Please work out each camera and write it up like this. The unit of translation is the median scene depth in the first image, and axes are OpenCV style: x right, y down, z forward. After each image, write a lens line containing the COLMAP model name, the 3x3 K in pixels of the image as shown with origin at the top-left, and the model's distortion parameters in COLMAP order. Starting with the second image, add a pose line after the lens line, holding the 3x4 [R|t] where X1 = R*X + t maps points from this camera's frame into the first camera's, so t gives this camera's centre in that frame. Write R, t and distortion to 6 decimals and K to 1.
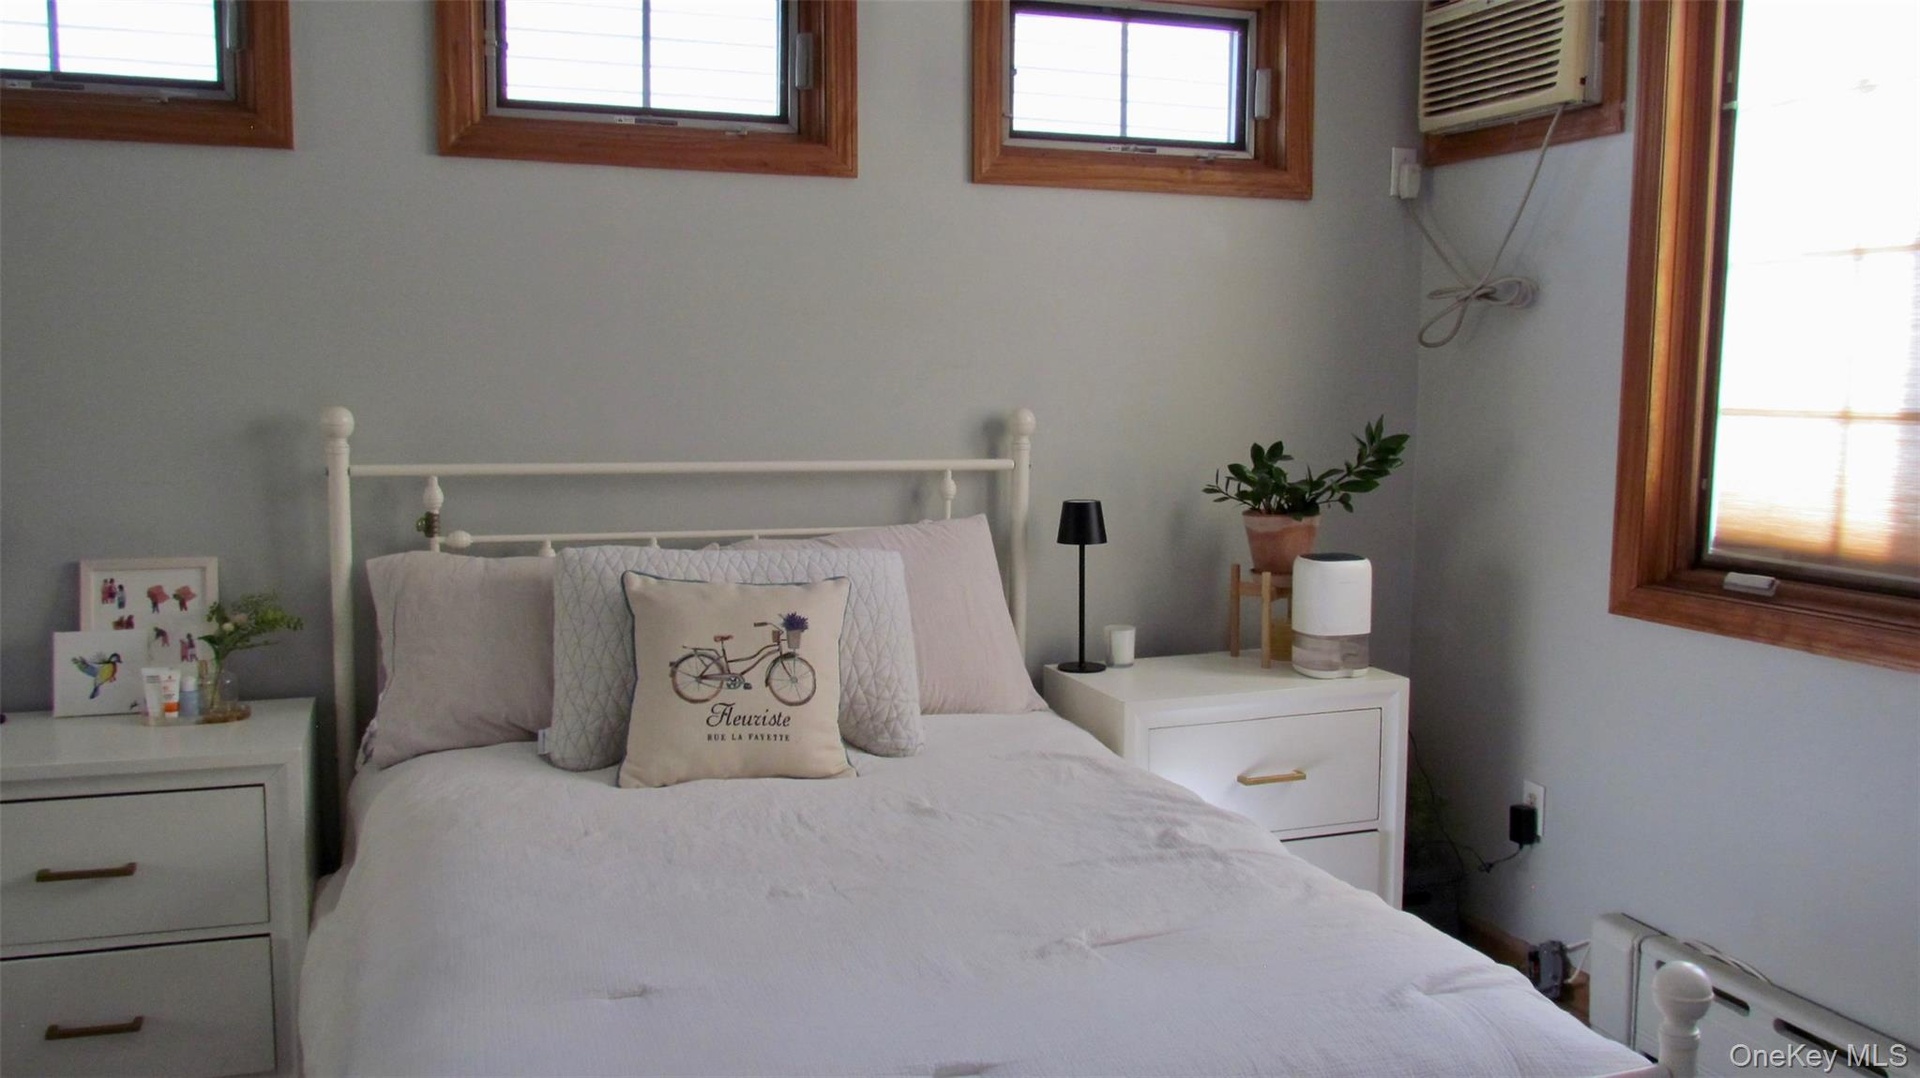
lens RADIAL K [[1573.2, 0, 962.4], [0, 1573.2, 537.0], [0, 0, 1]] dist [-0.037506, 0.017965]
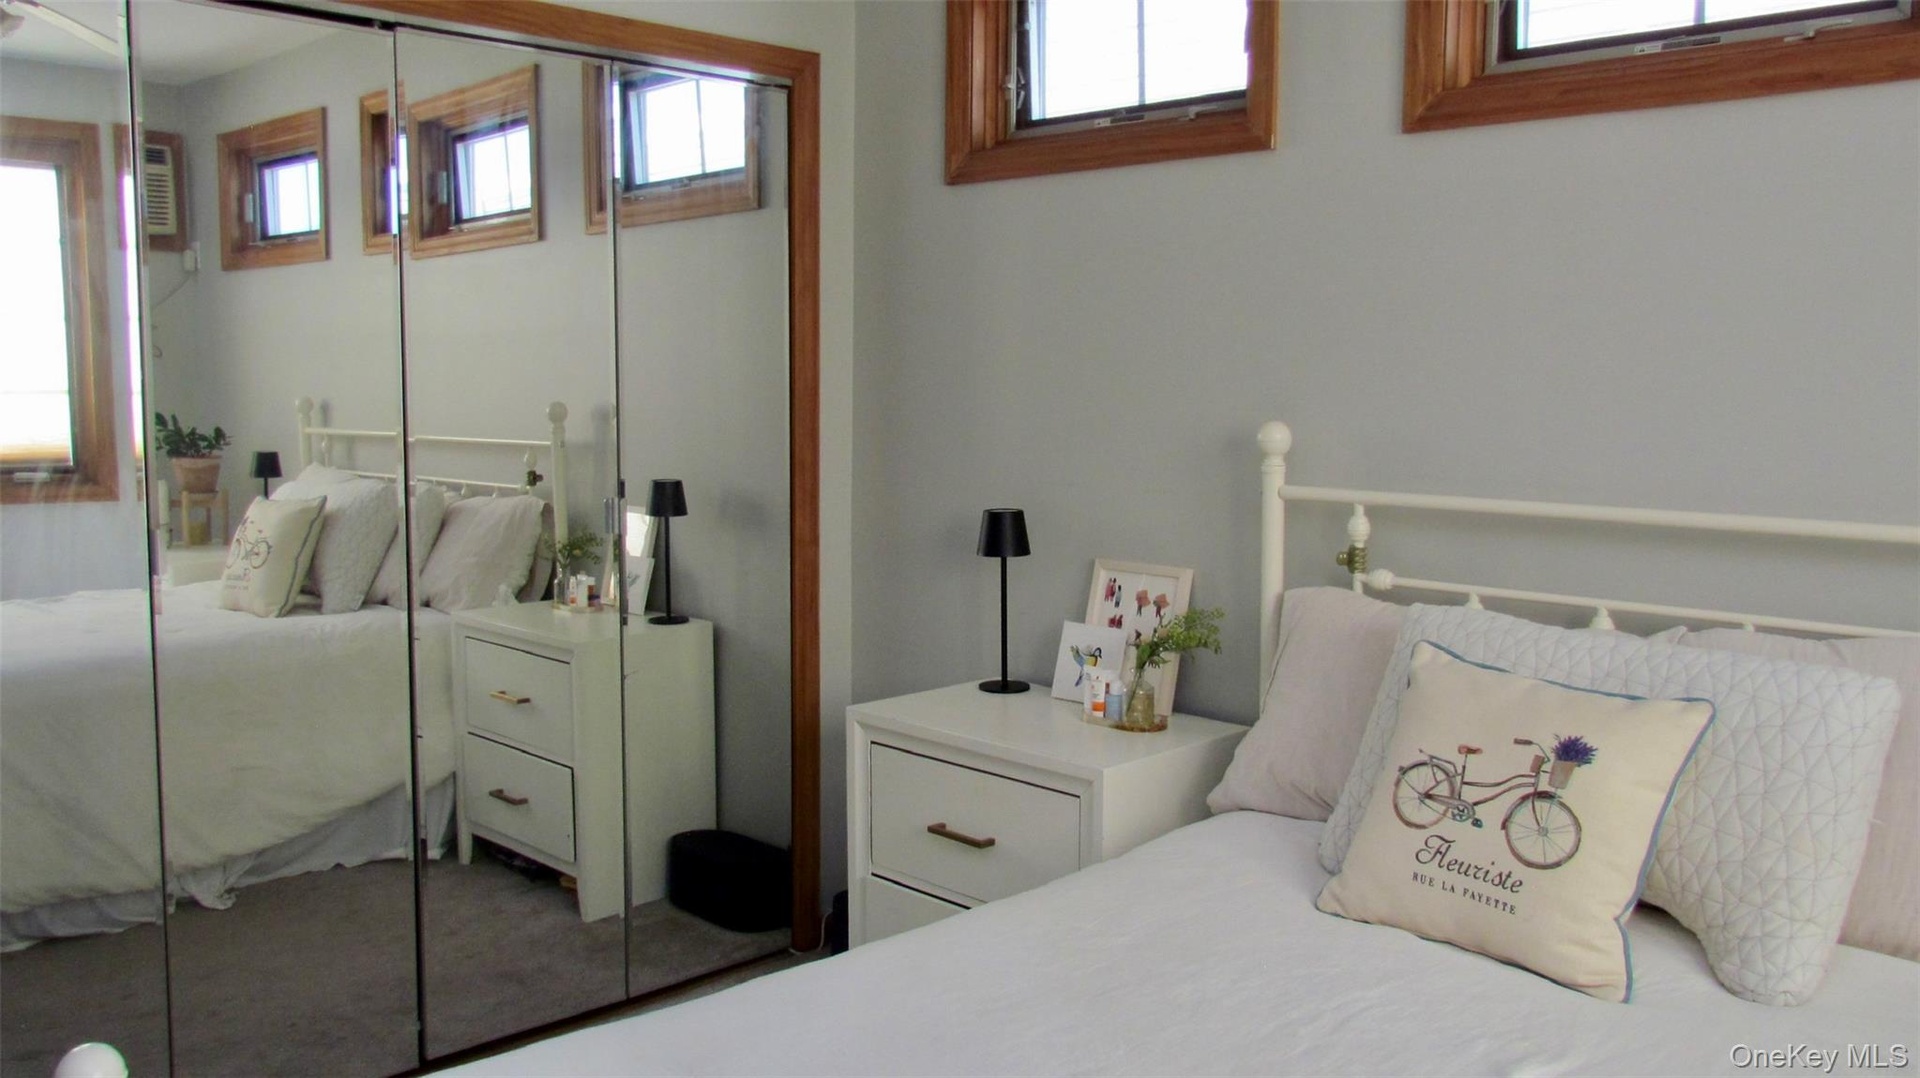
lens RADIAL K [[1573.2, 0, 962.0], [0, 1573.2, 543.3], [0, 0, 1]] dist [-0.037506, 0.017965]
pose [[0.423255, 0.090495, -0.901480, 0.389399], [-0.091945, 0.994153, 0.056629, -0.050157], [0.901333, 0.058918, 0.429101, 0.460626]]
